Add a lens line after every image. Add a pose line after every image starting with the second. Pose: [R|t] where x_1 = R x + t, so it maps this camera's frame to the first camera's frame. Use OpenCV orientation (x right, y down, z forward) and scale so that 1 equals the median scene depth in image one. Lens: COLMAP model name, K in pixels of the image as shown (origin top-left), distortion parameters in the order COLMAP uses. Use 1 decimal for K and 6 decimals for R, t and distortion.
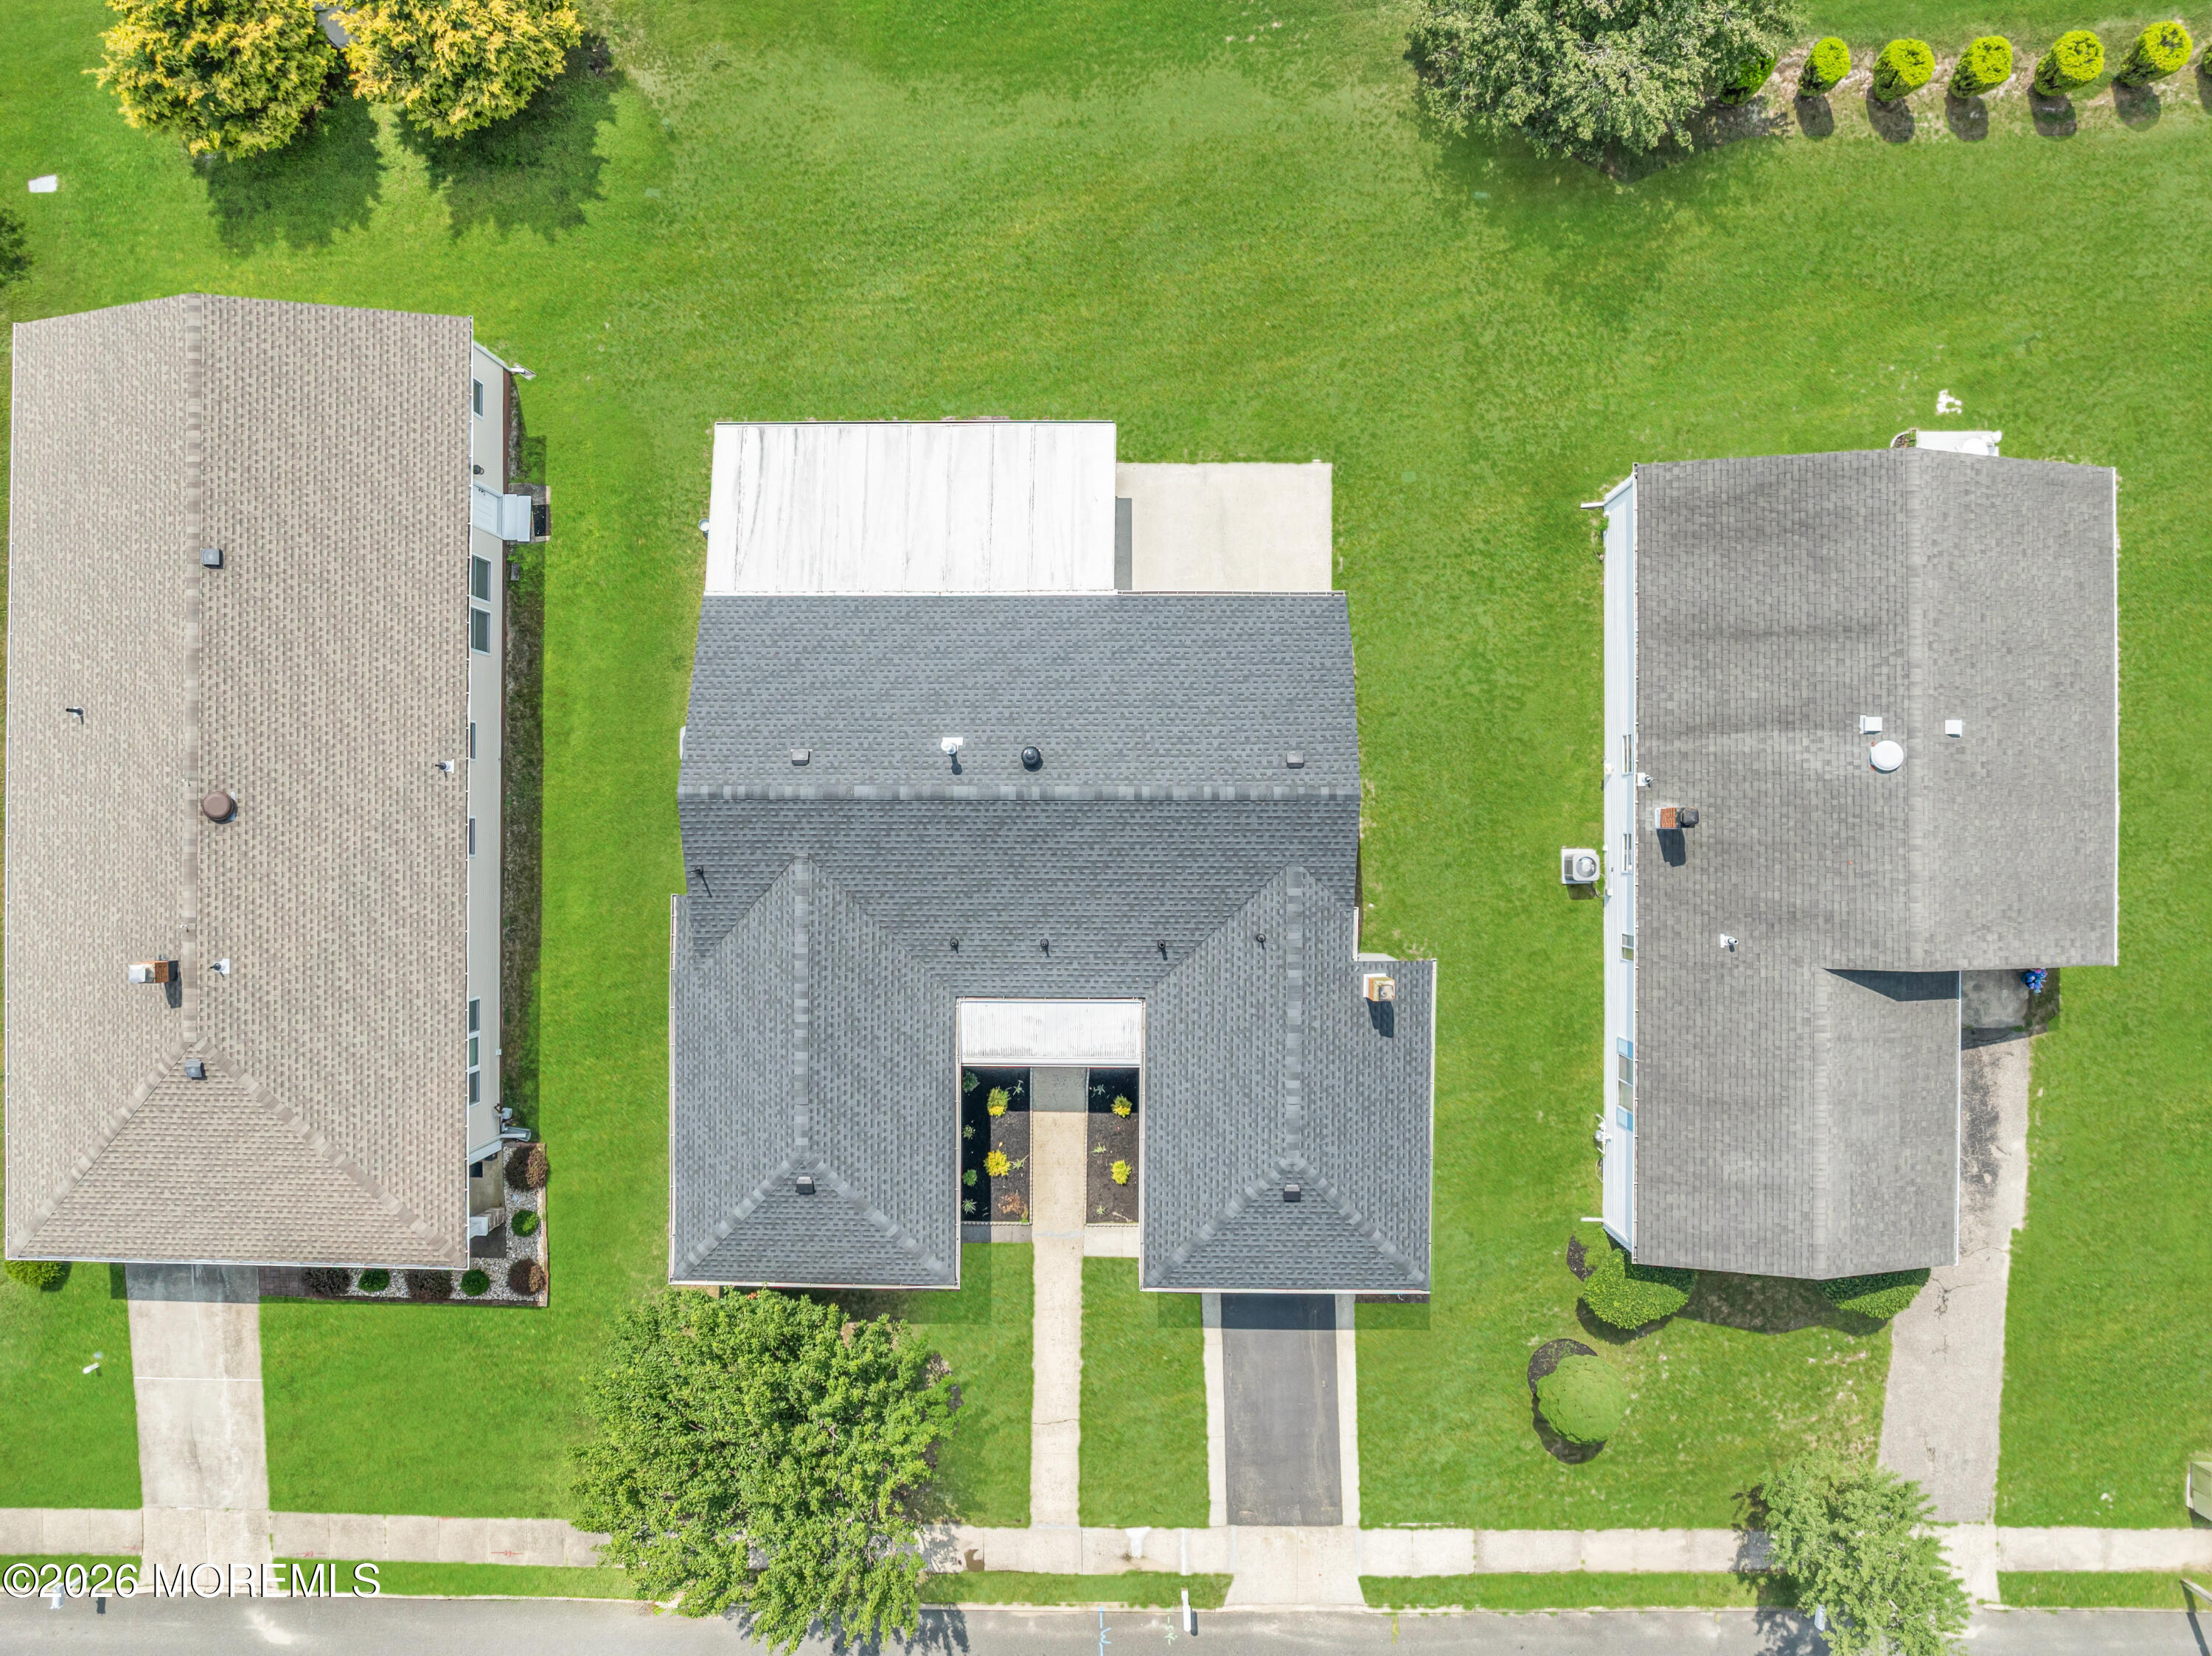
lens RADIAL K [[1520.0, 0, 1105.1], [0, 1520.0, 755.6], [0, 0, 1]] dist [-0.005101, -0.001804]
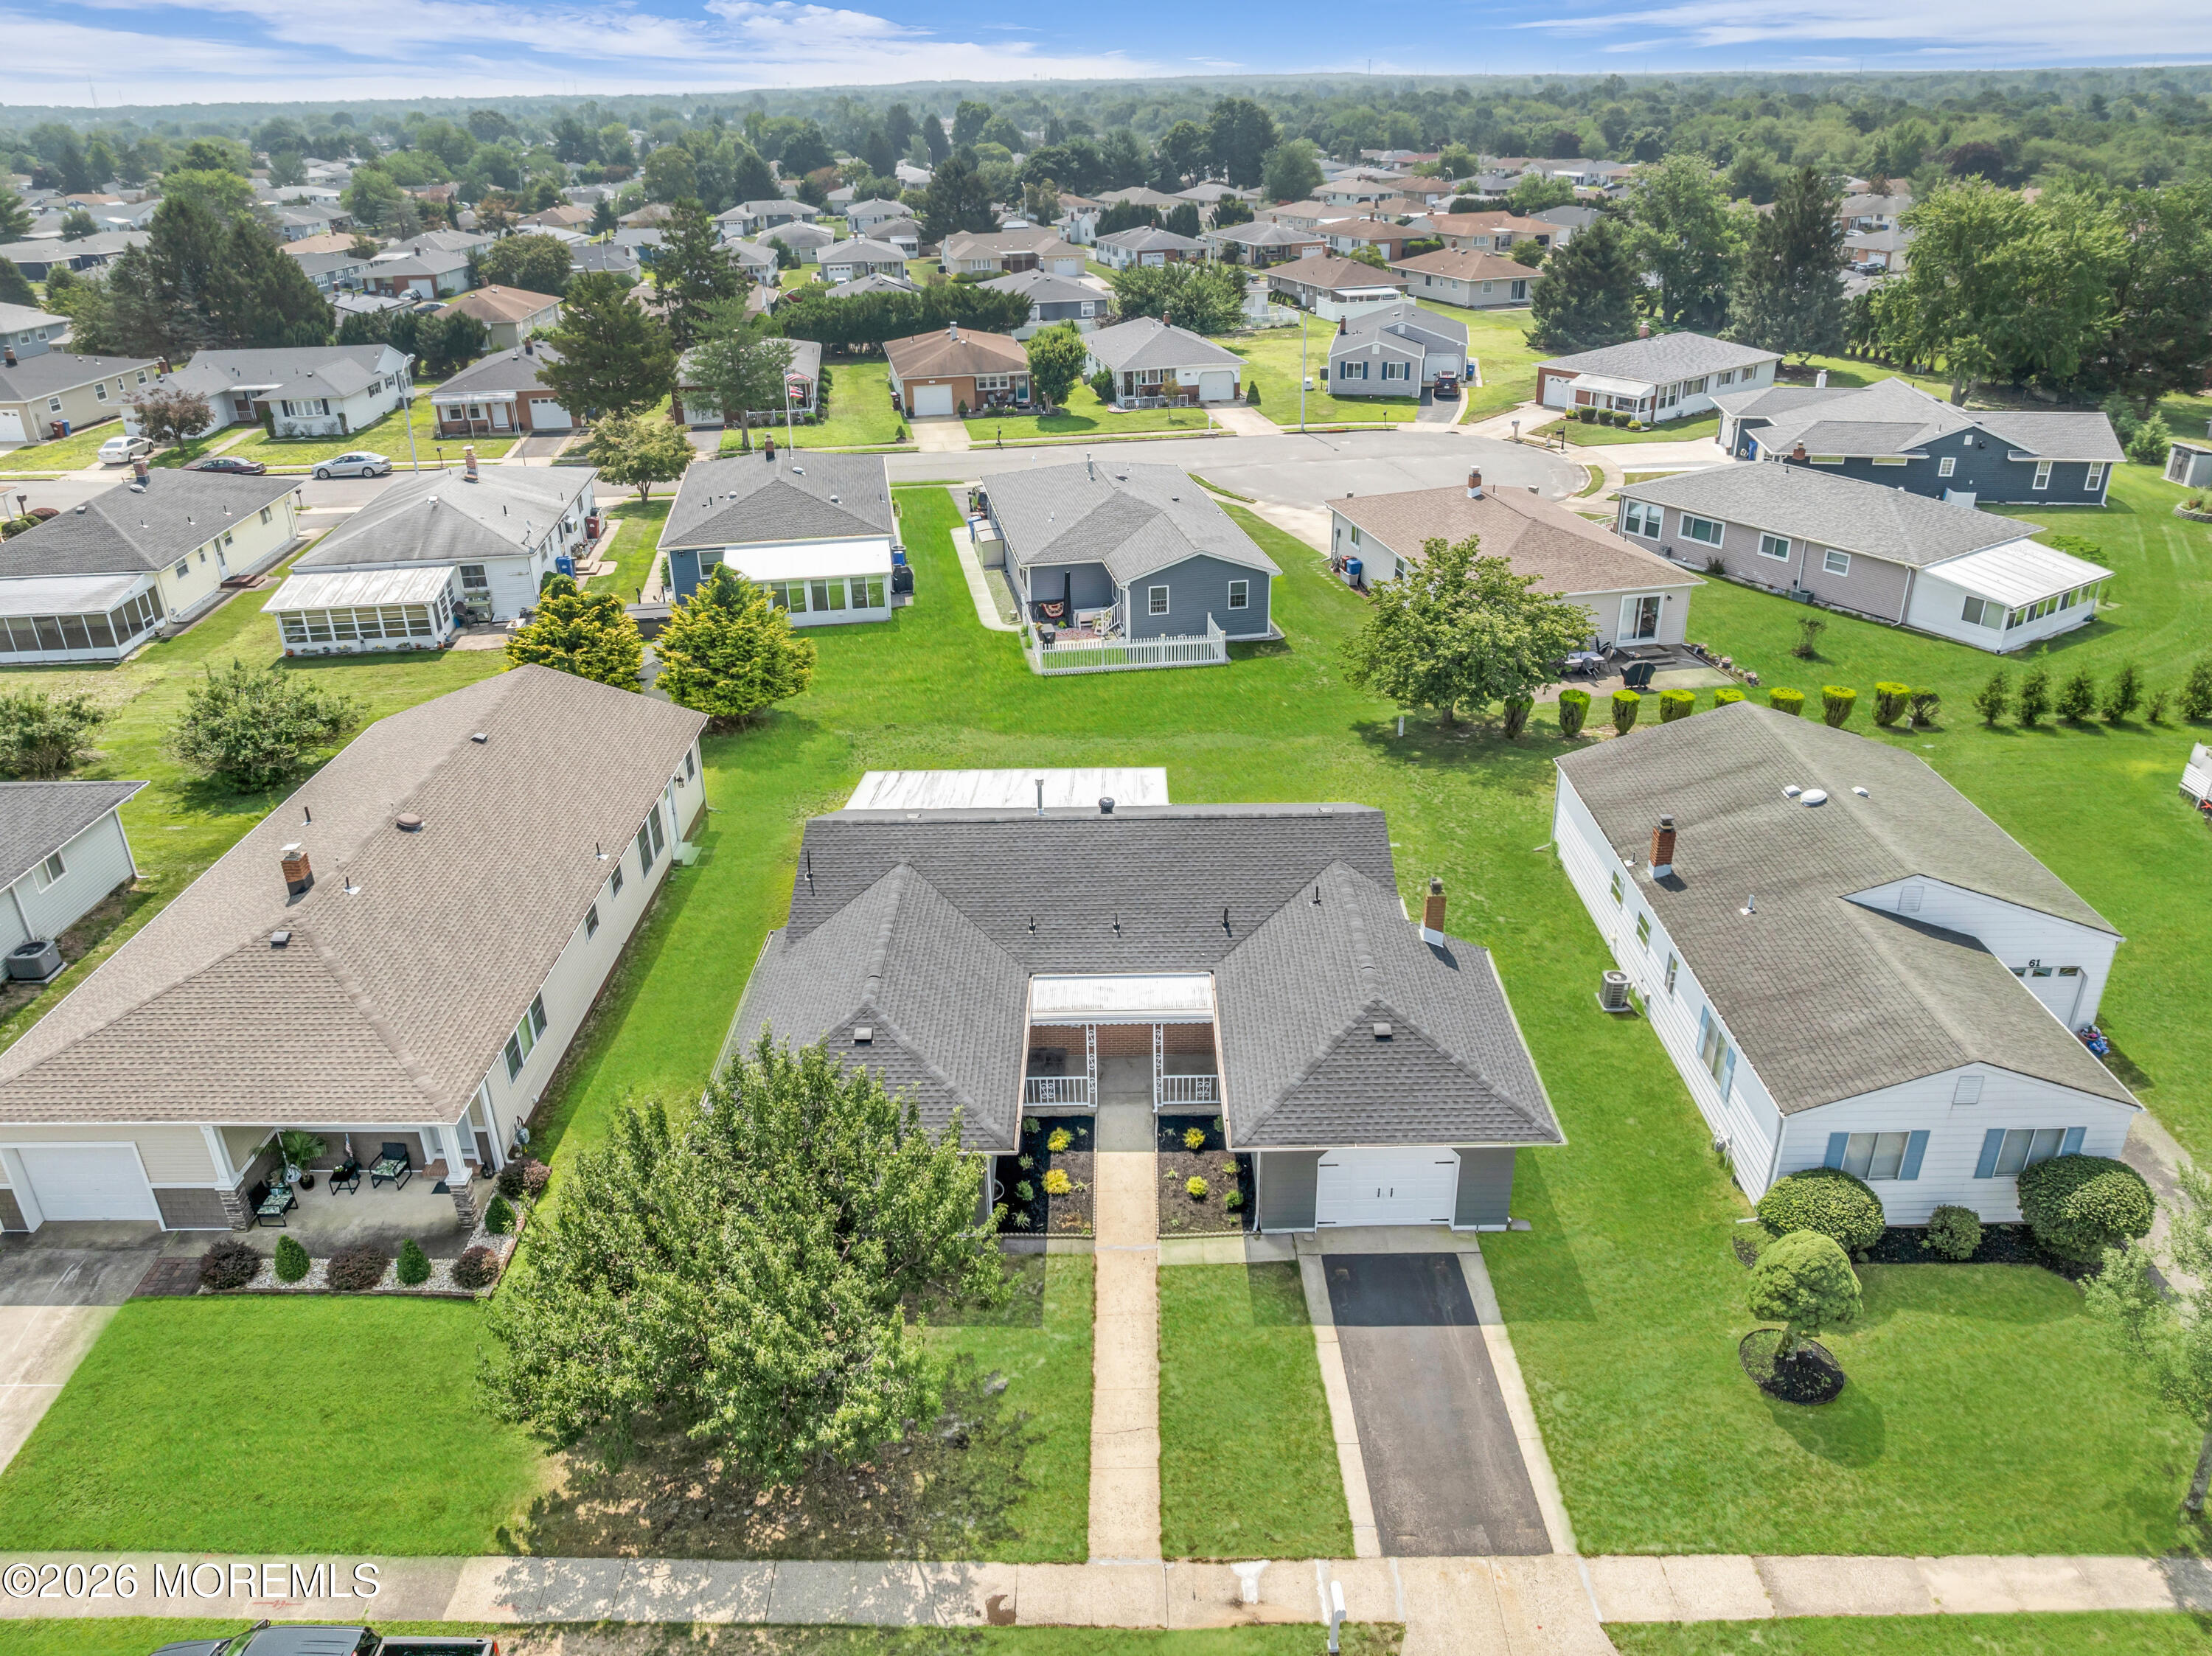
lens RADIAL K [[1520.0, 0, 1105.1], [0, 1520.0, 755.6], [0, 0, 1]] dist [-0.005101, -0.001804]
pose [[0.999941, 0.010851, 0.000609, -0.046161], [-0.004224, 0.439657, -0.898156, 0.952464], [-0.010013, 0.898100, 0.439677, 0.388548]]
